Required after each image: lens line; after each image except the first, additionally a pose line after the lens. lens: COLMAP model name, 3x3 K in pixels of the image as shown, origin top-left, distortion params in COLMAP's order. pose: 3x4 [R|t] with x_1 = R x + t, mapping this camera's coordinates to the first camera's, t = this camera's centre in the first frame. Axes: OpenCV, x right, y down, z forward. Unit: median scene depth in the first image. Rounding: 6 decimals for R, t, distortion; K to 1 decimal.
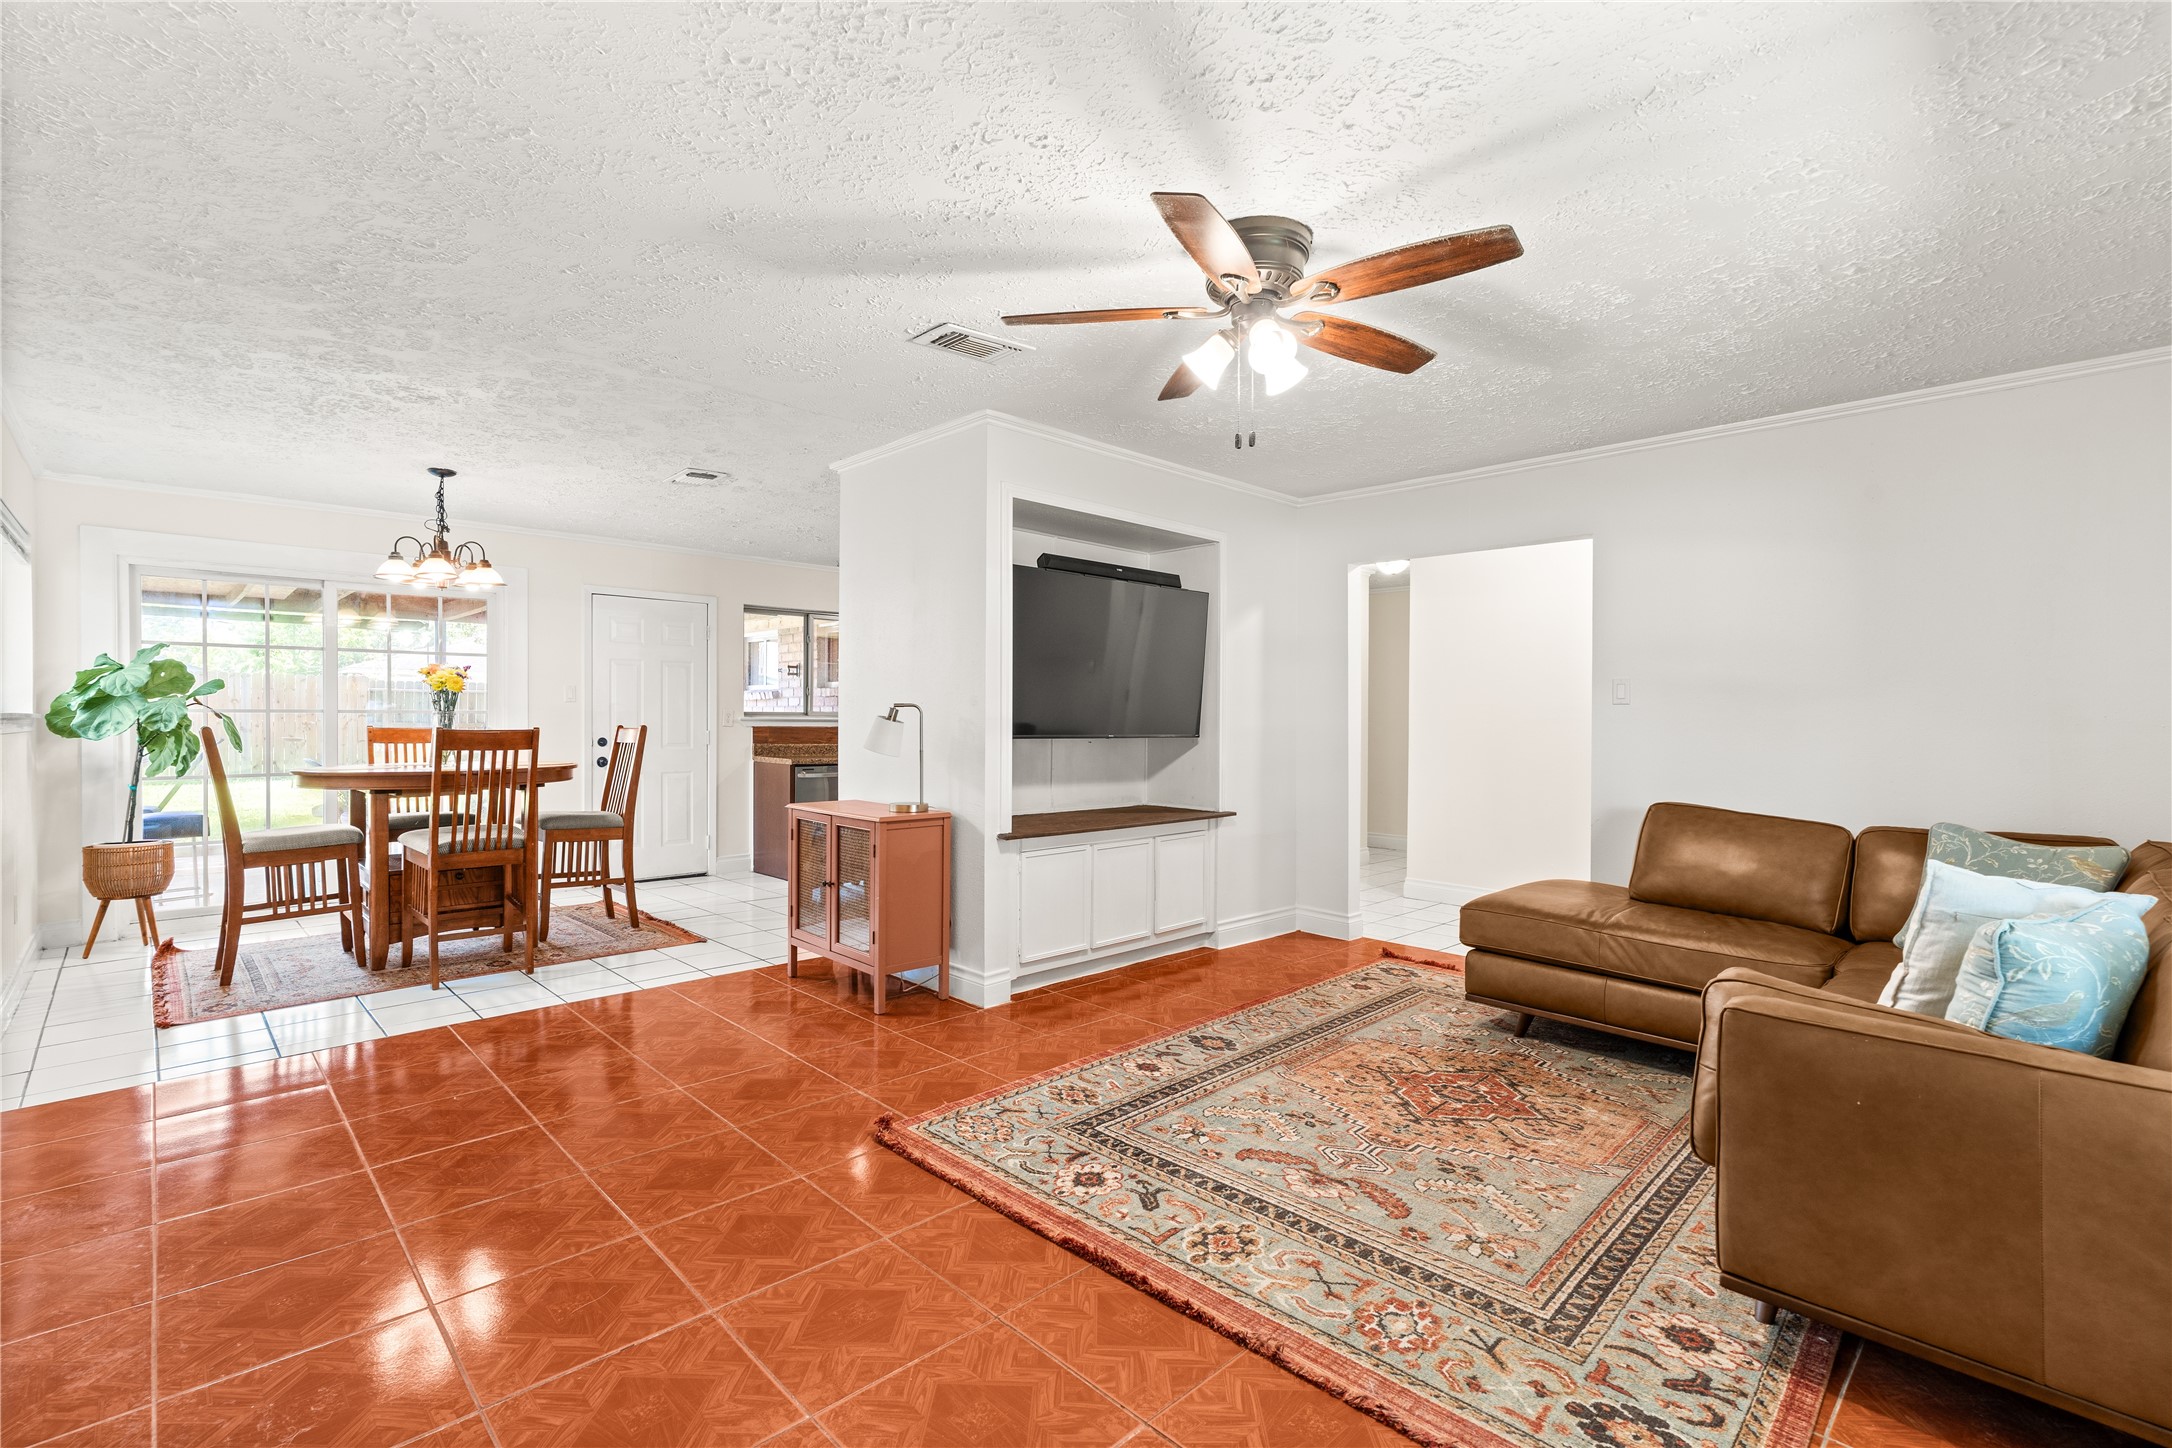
lens RADIAL K [[978.6, 0, 1089.9], [0, 978.6, 722.6], [0, 0, 1]] dist [-0.004092, 0.001565]
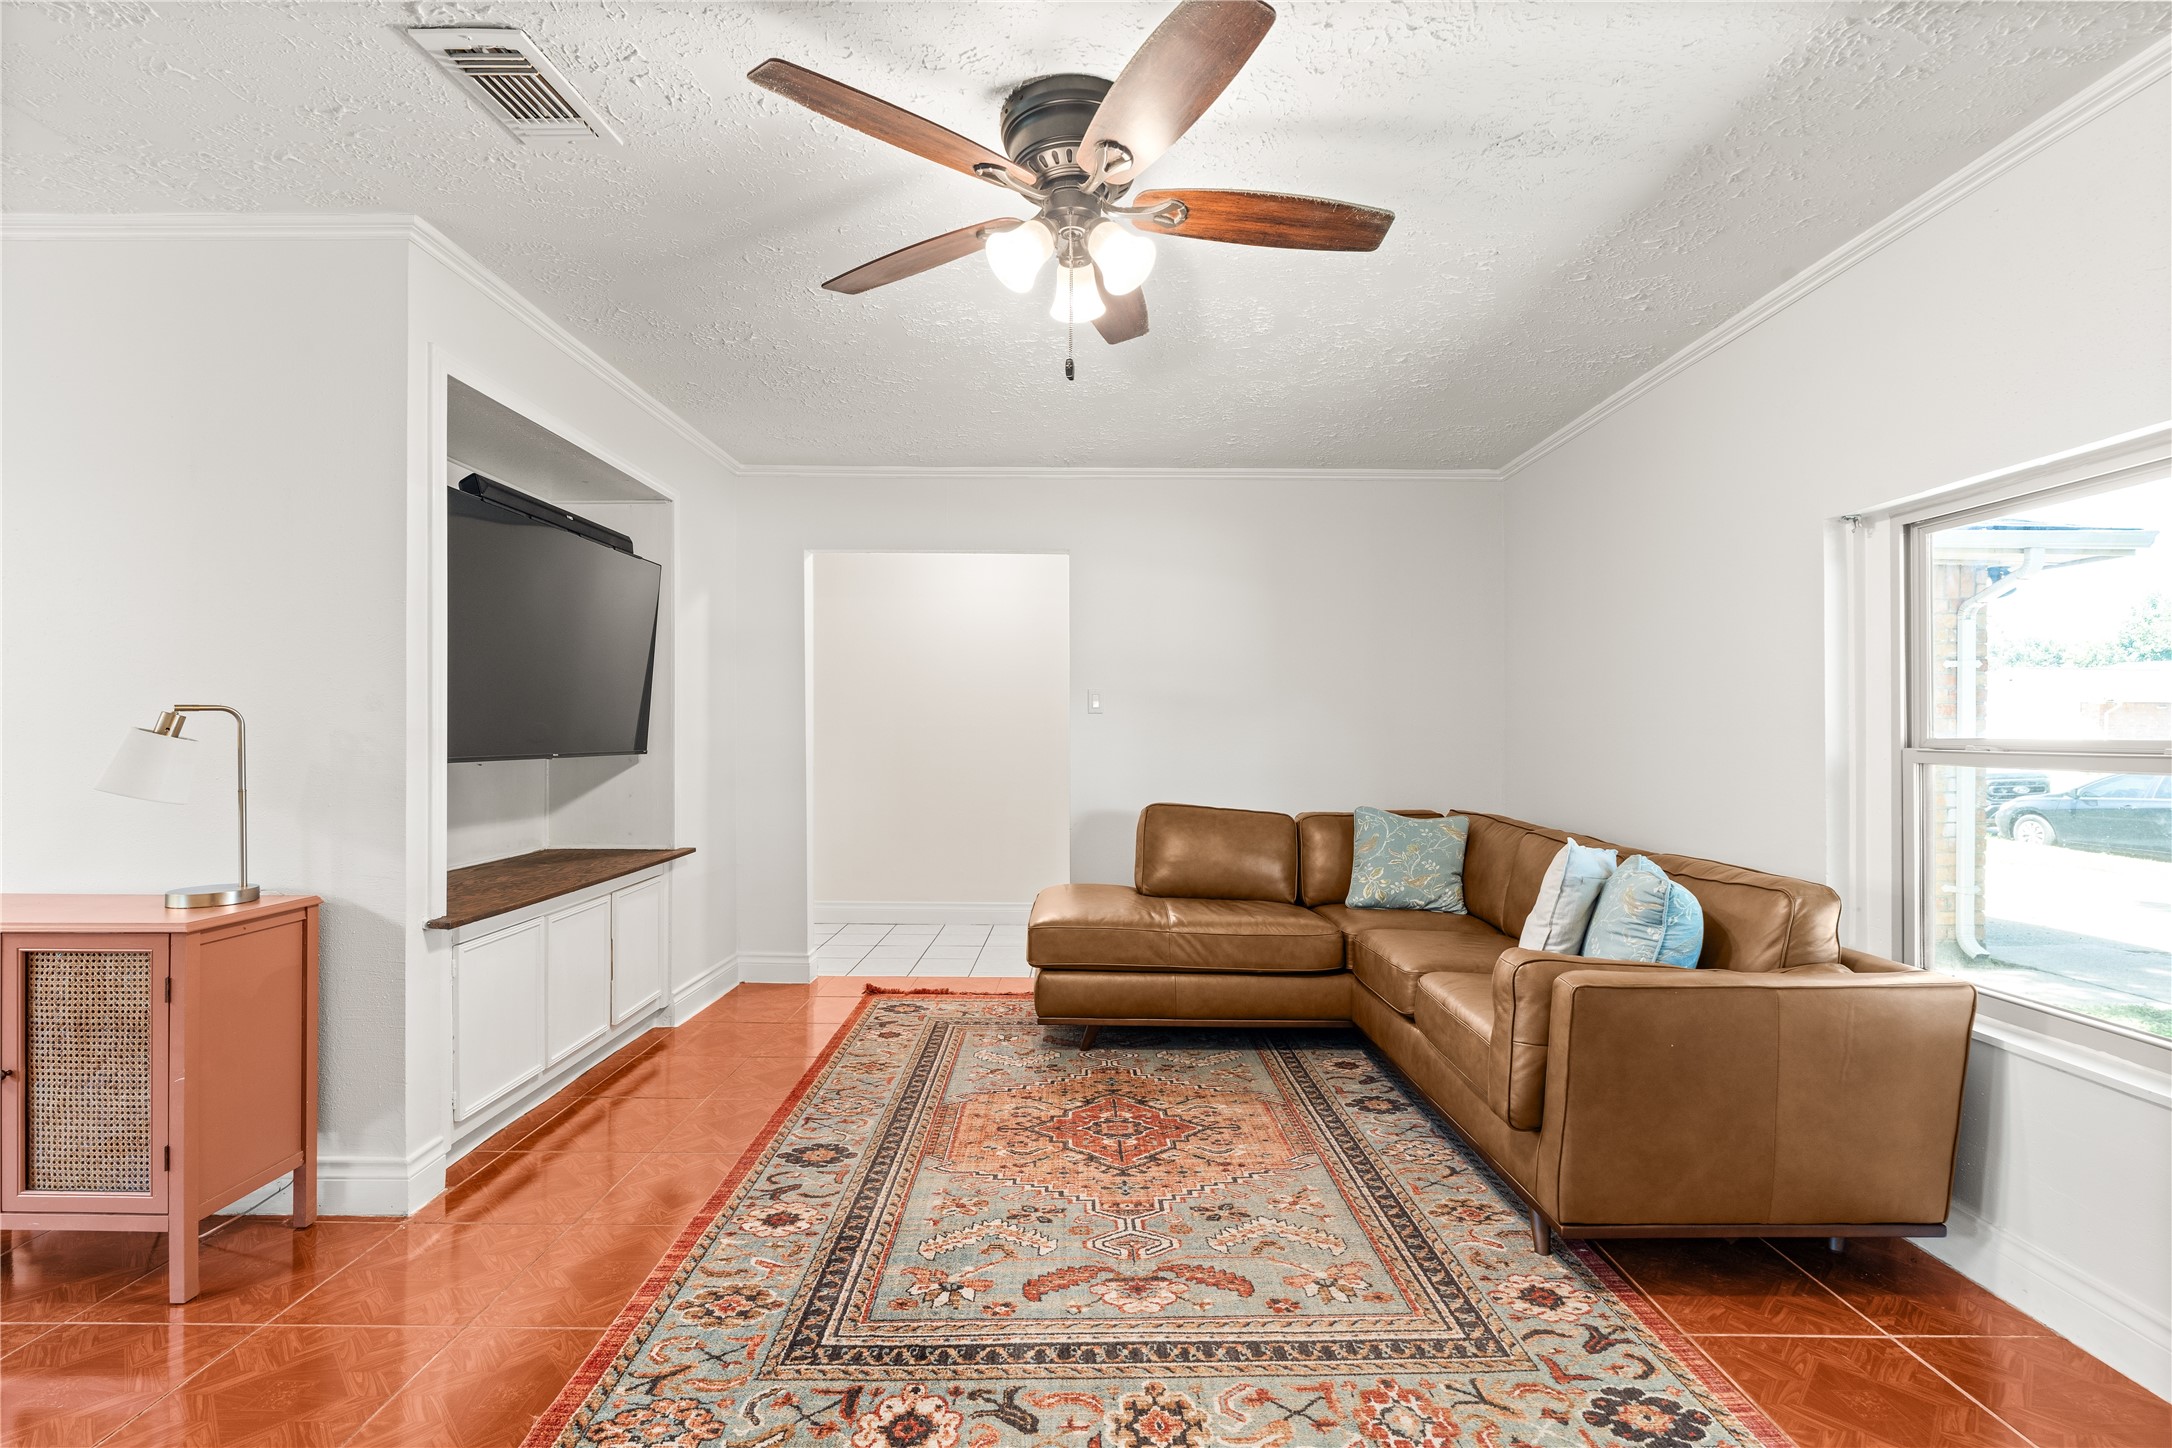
lens RADIAL K [[978.6, 0, 1089.9], [0, 978.6, 722.6], [0, 0, 1]] dist [-0.004092, 0.001565]
pose [[0.696501, -0.001068, 0.717555, -0.258513], [0.006879, 0.999963, -0.005189, -0.003737], [-0.717522, 0.008551, 0.696483, 0.298772]]
